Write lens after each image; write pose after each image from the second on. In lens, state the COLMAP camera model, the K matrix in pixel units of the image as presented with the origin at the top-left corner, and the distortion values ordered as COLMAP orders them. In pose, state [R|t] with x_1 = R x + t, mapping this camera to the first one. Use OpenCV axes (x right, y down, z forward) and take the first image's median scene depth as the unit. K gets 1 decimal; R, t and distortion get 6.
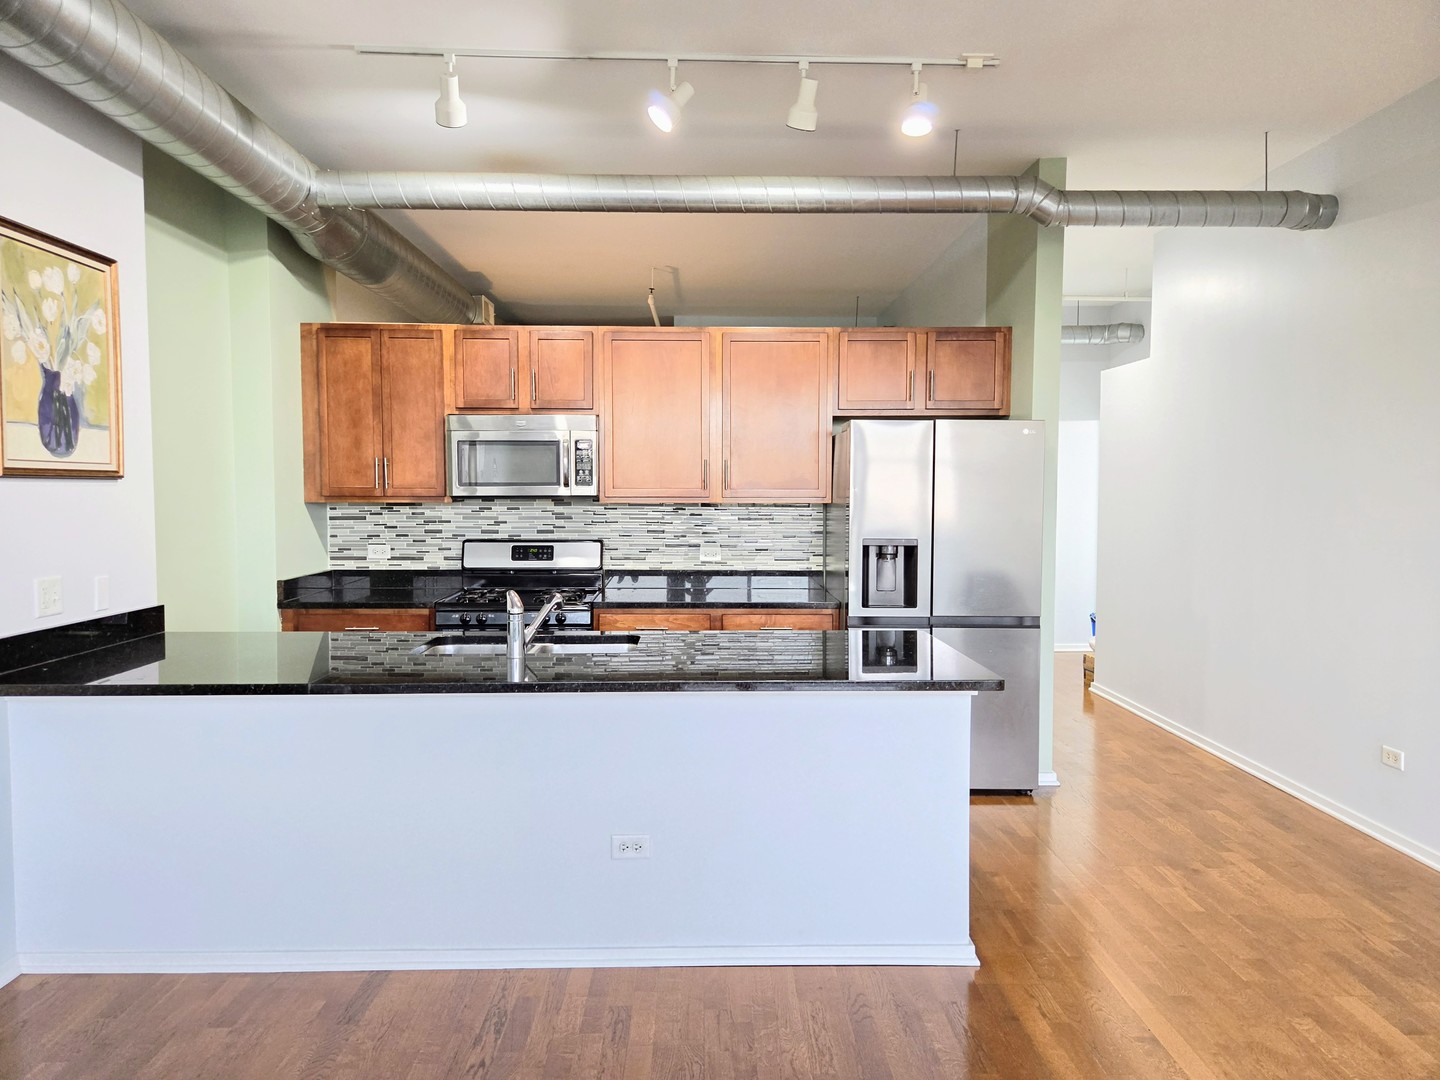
lens RADIAL K [[996.7, 0, 722.8], [0, 996.7, 549.3], [0, 0, 1]] dist [-0.000148, -0.004064]
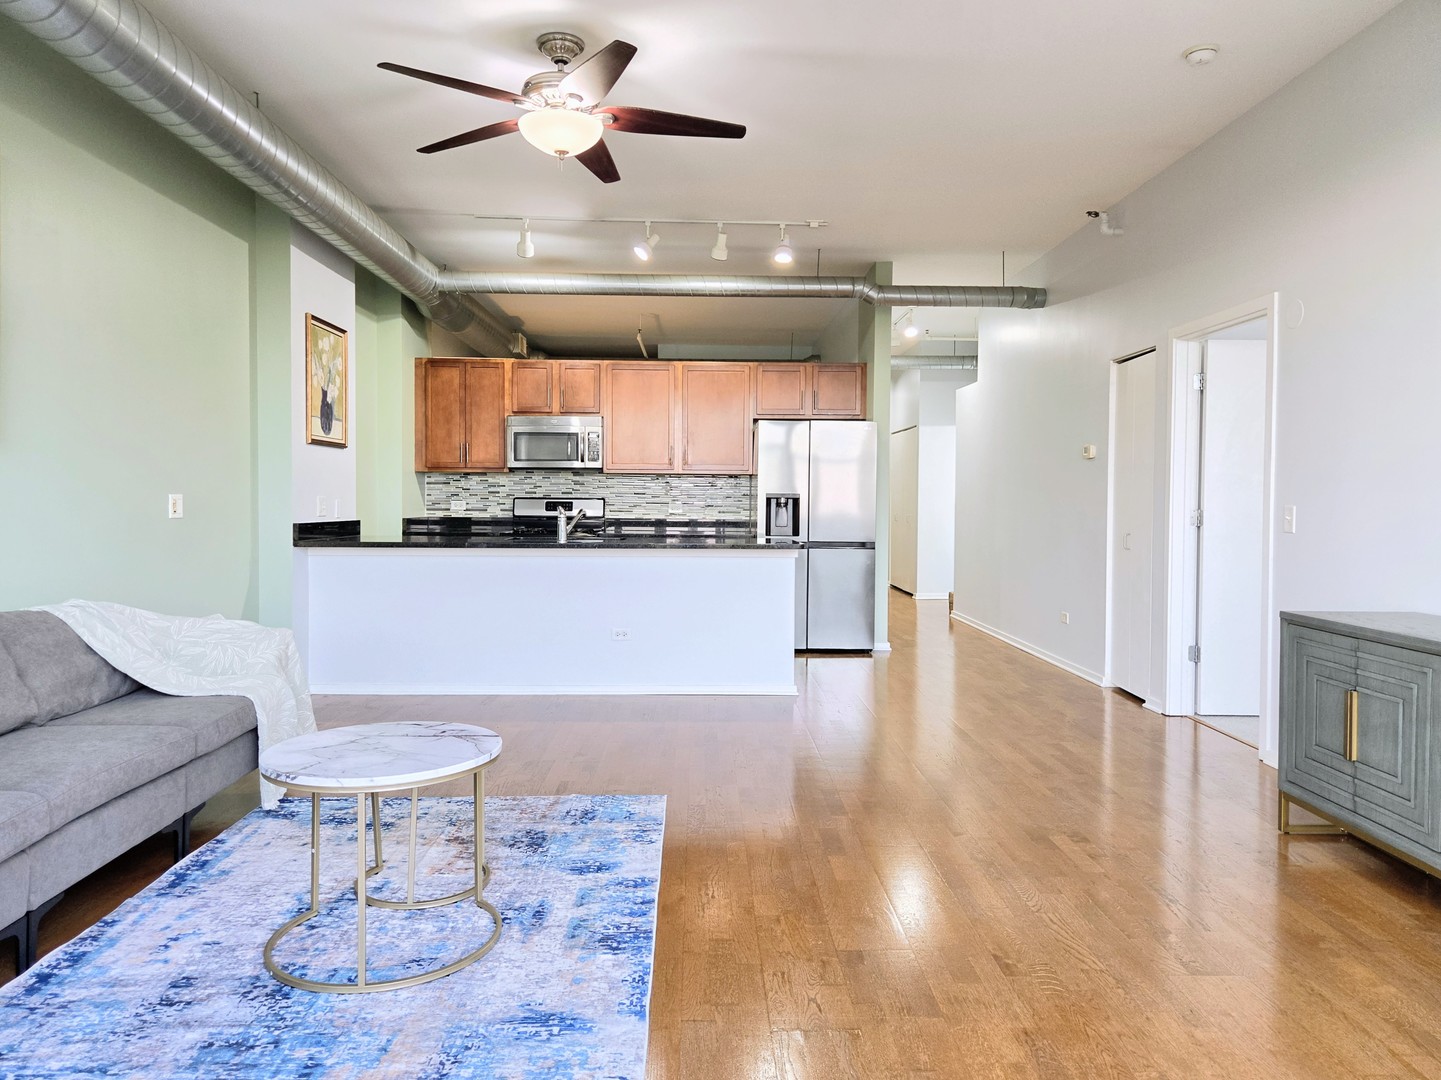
lens RADIAL K [[997.4, 0, 720.5], [0, 997.4, 528.6], [0, 0, 1]] dist [-0.000148, -0.004064]
pose [[0.999973, 0.006193, 0.003963, 0.056288], [-0.006078, 0.999578, -0.028391, 0.086558], [-0.004137, 0.028366, 0.999589, -0.578795]]
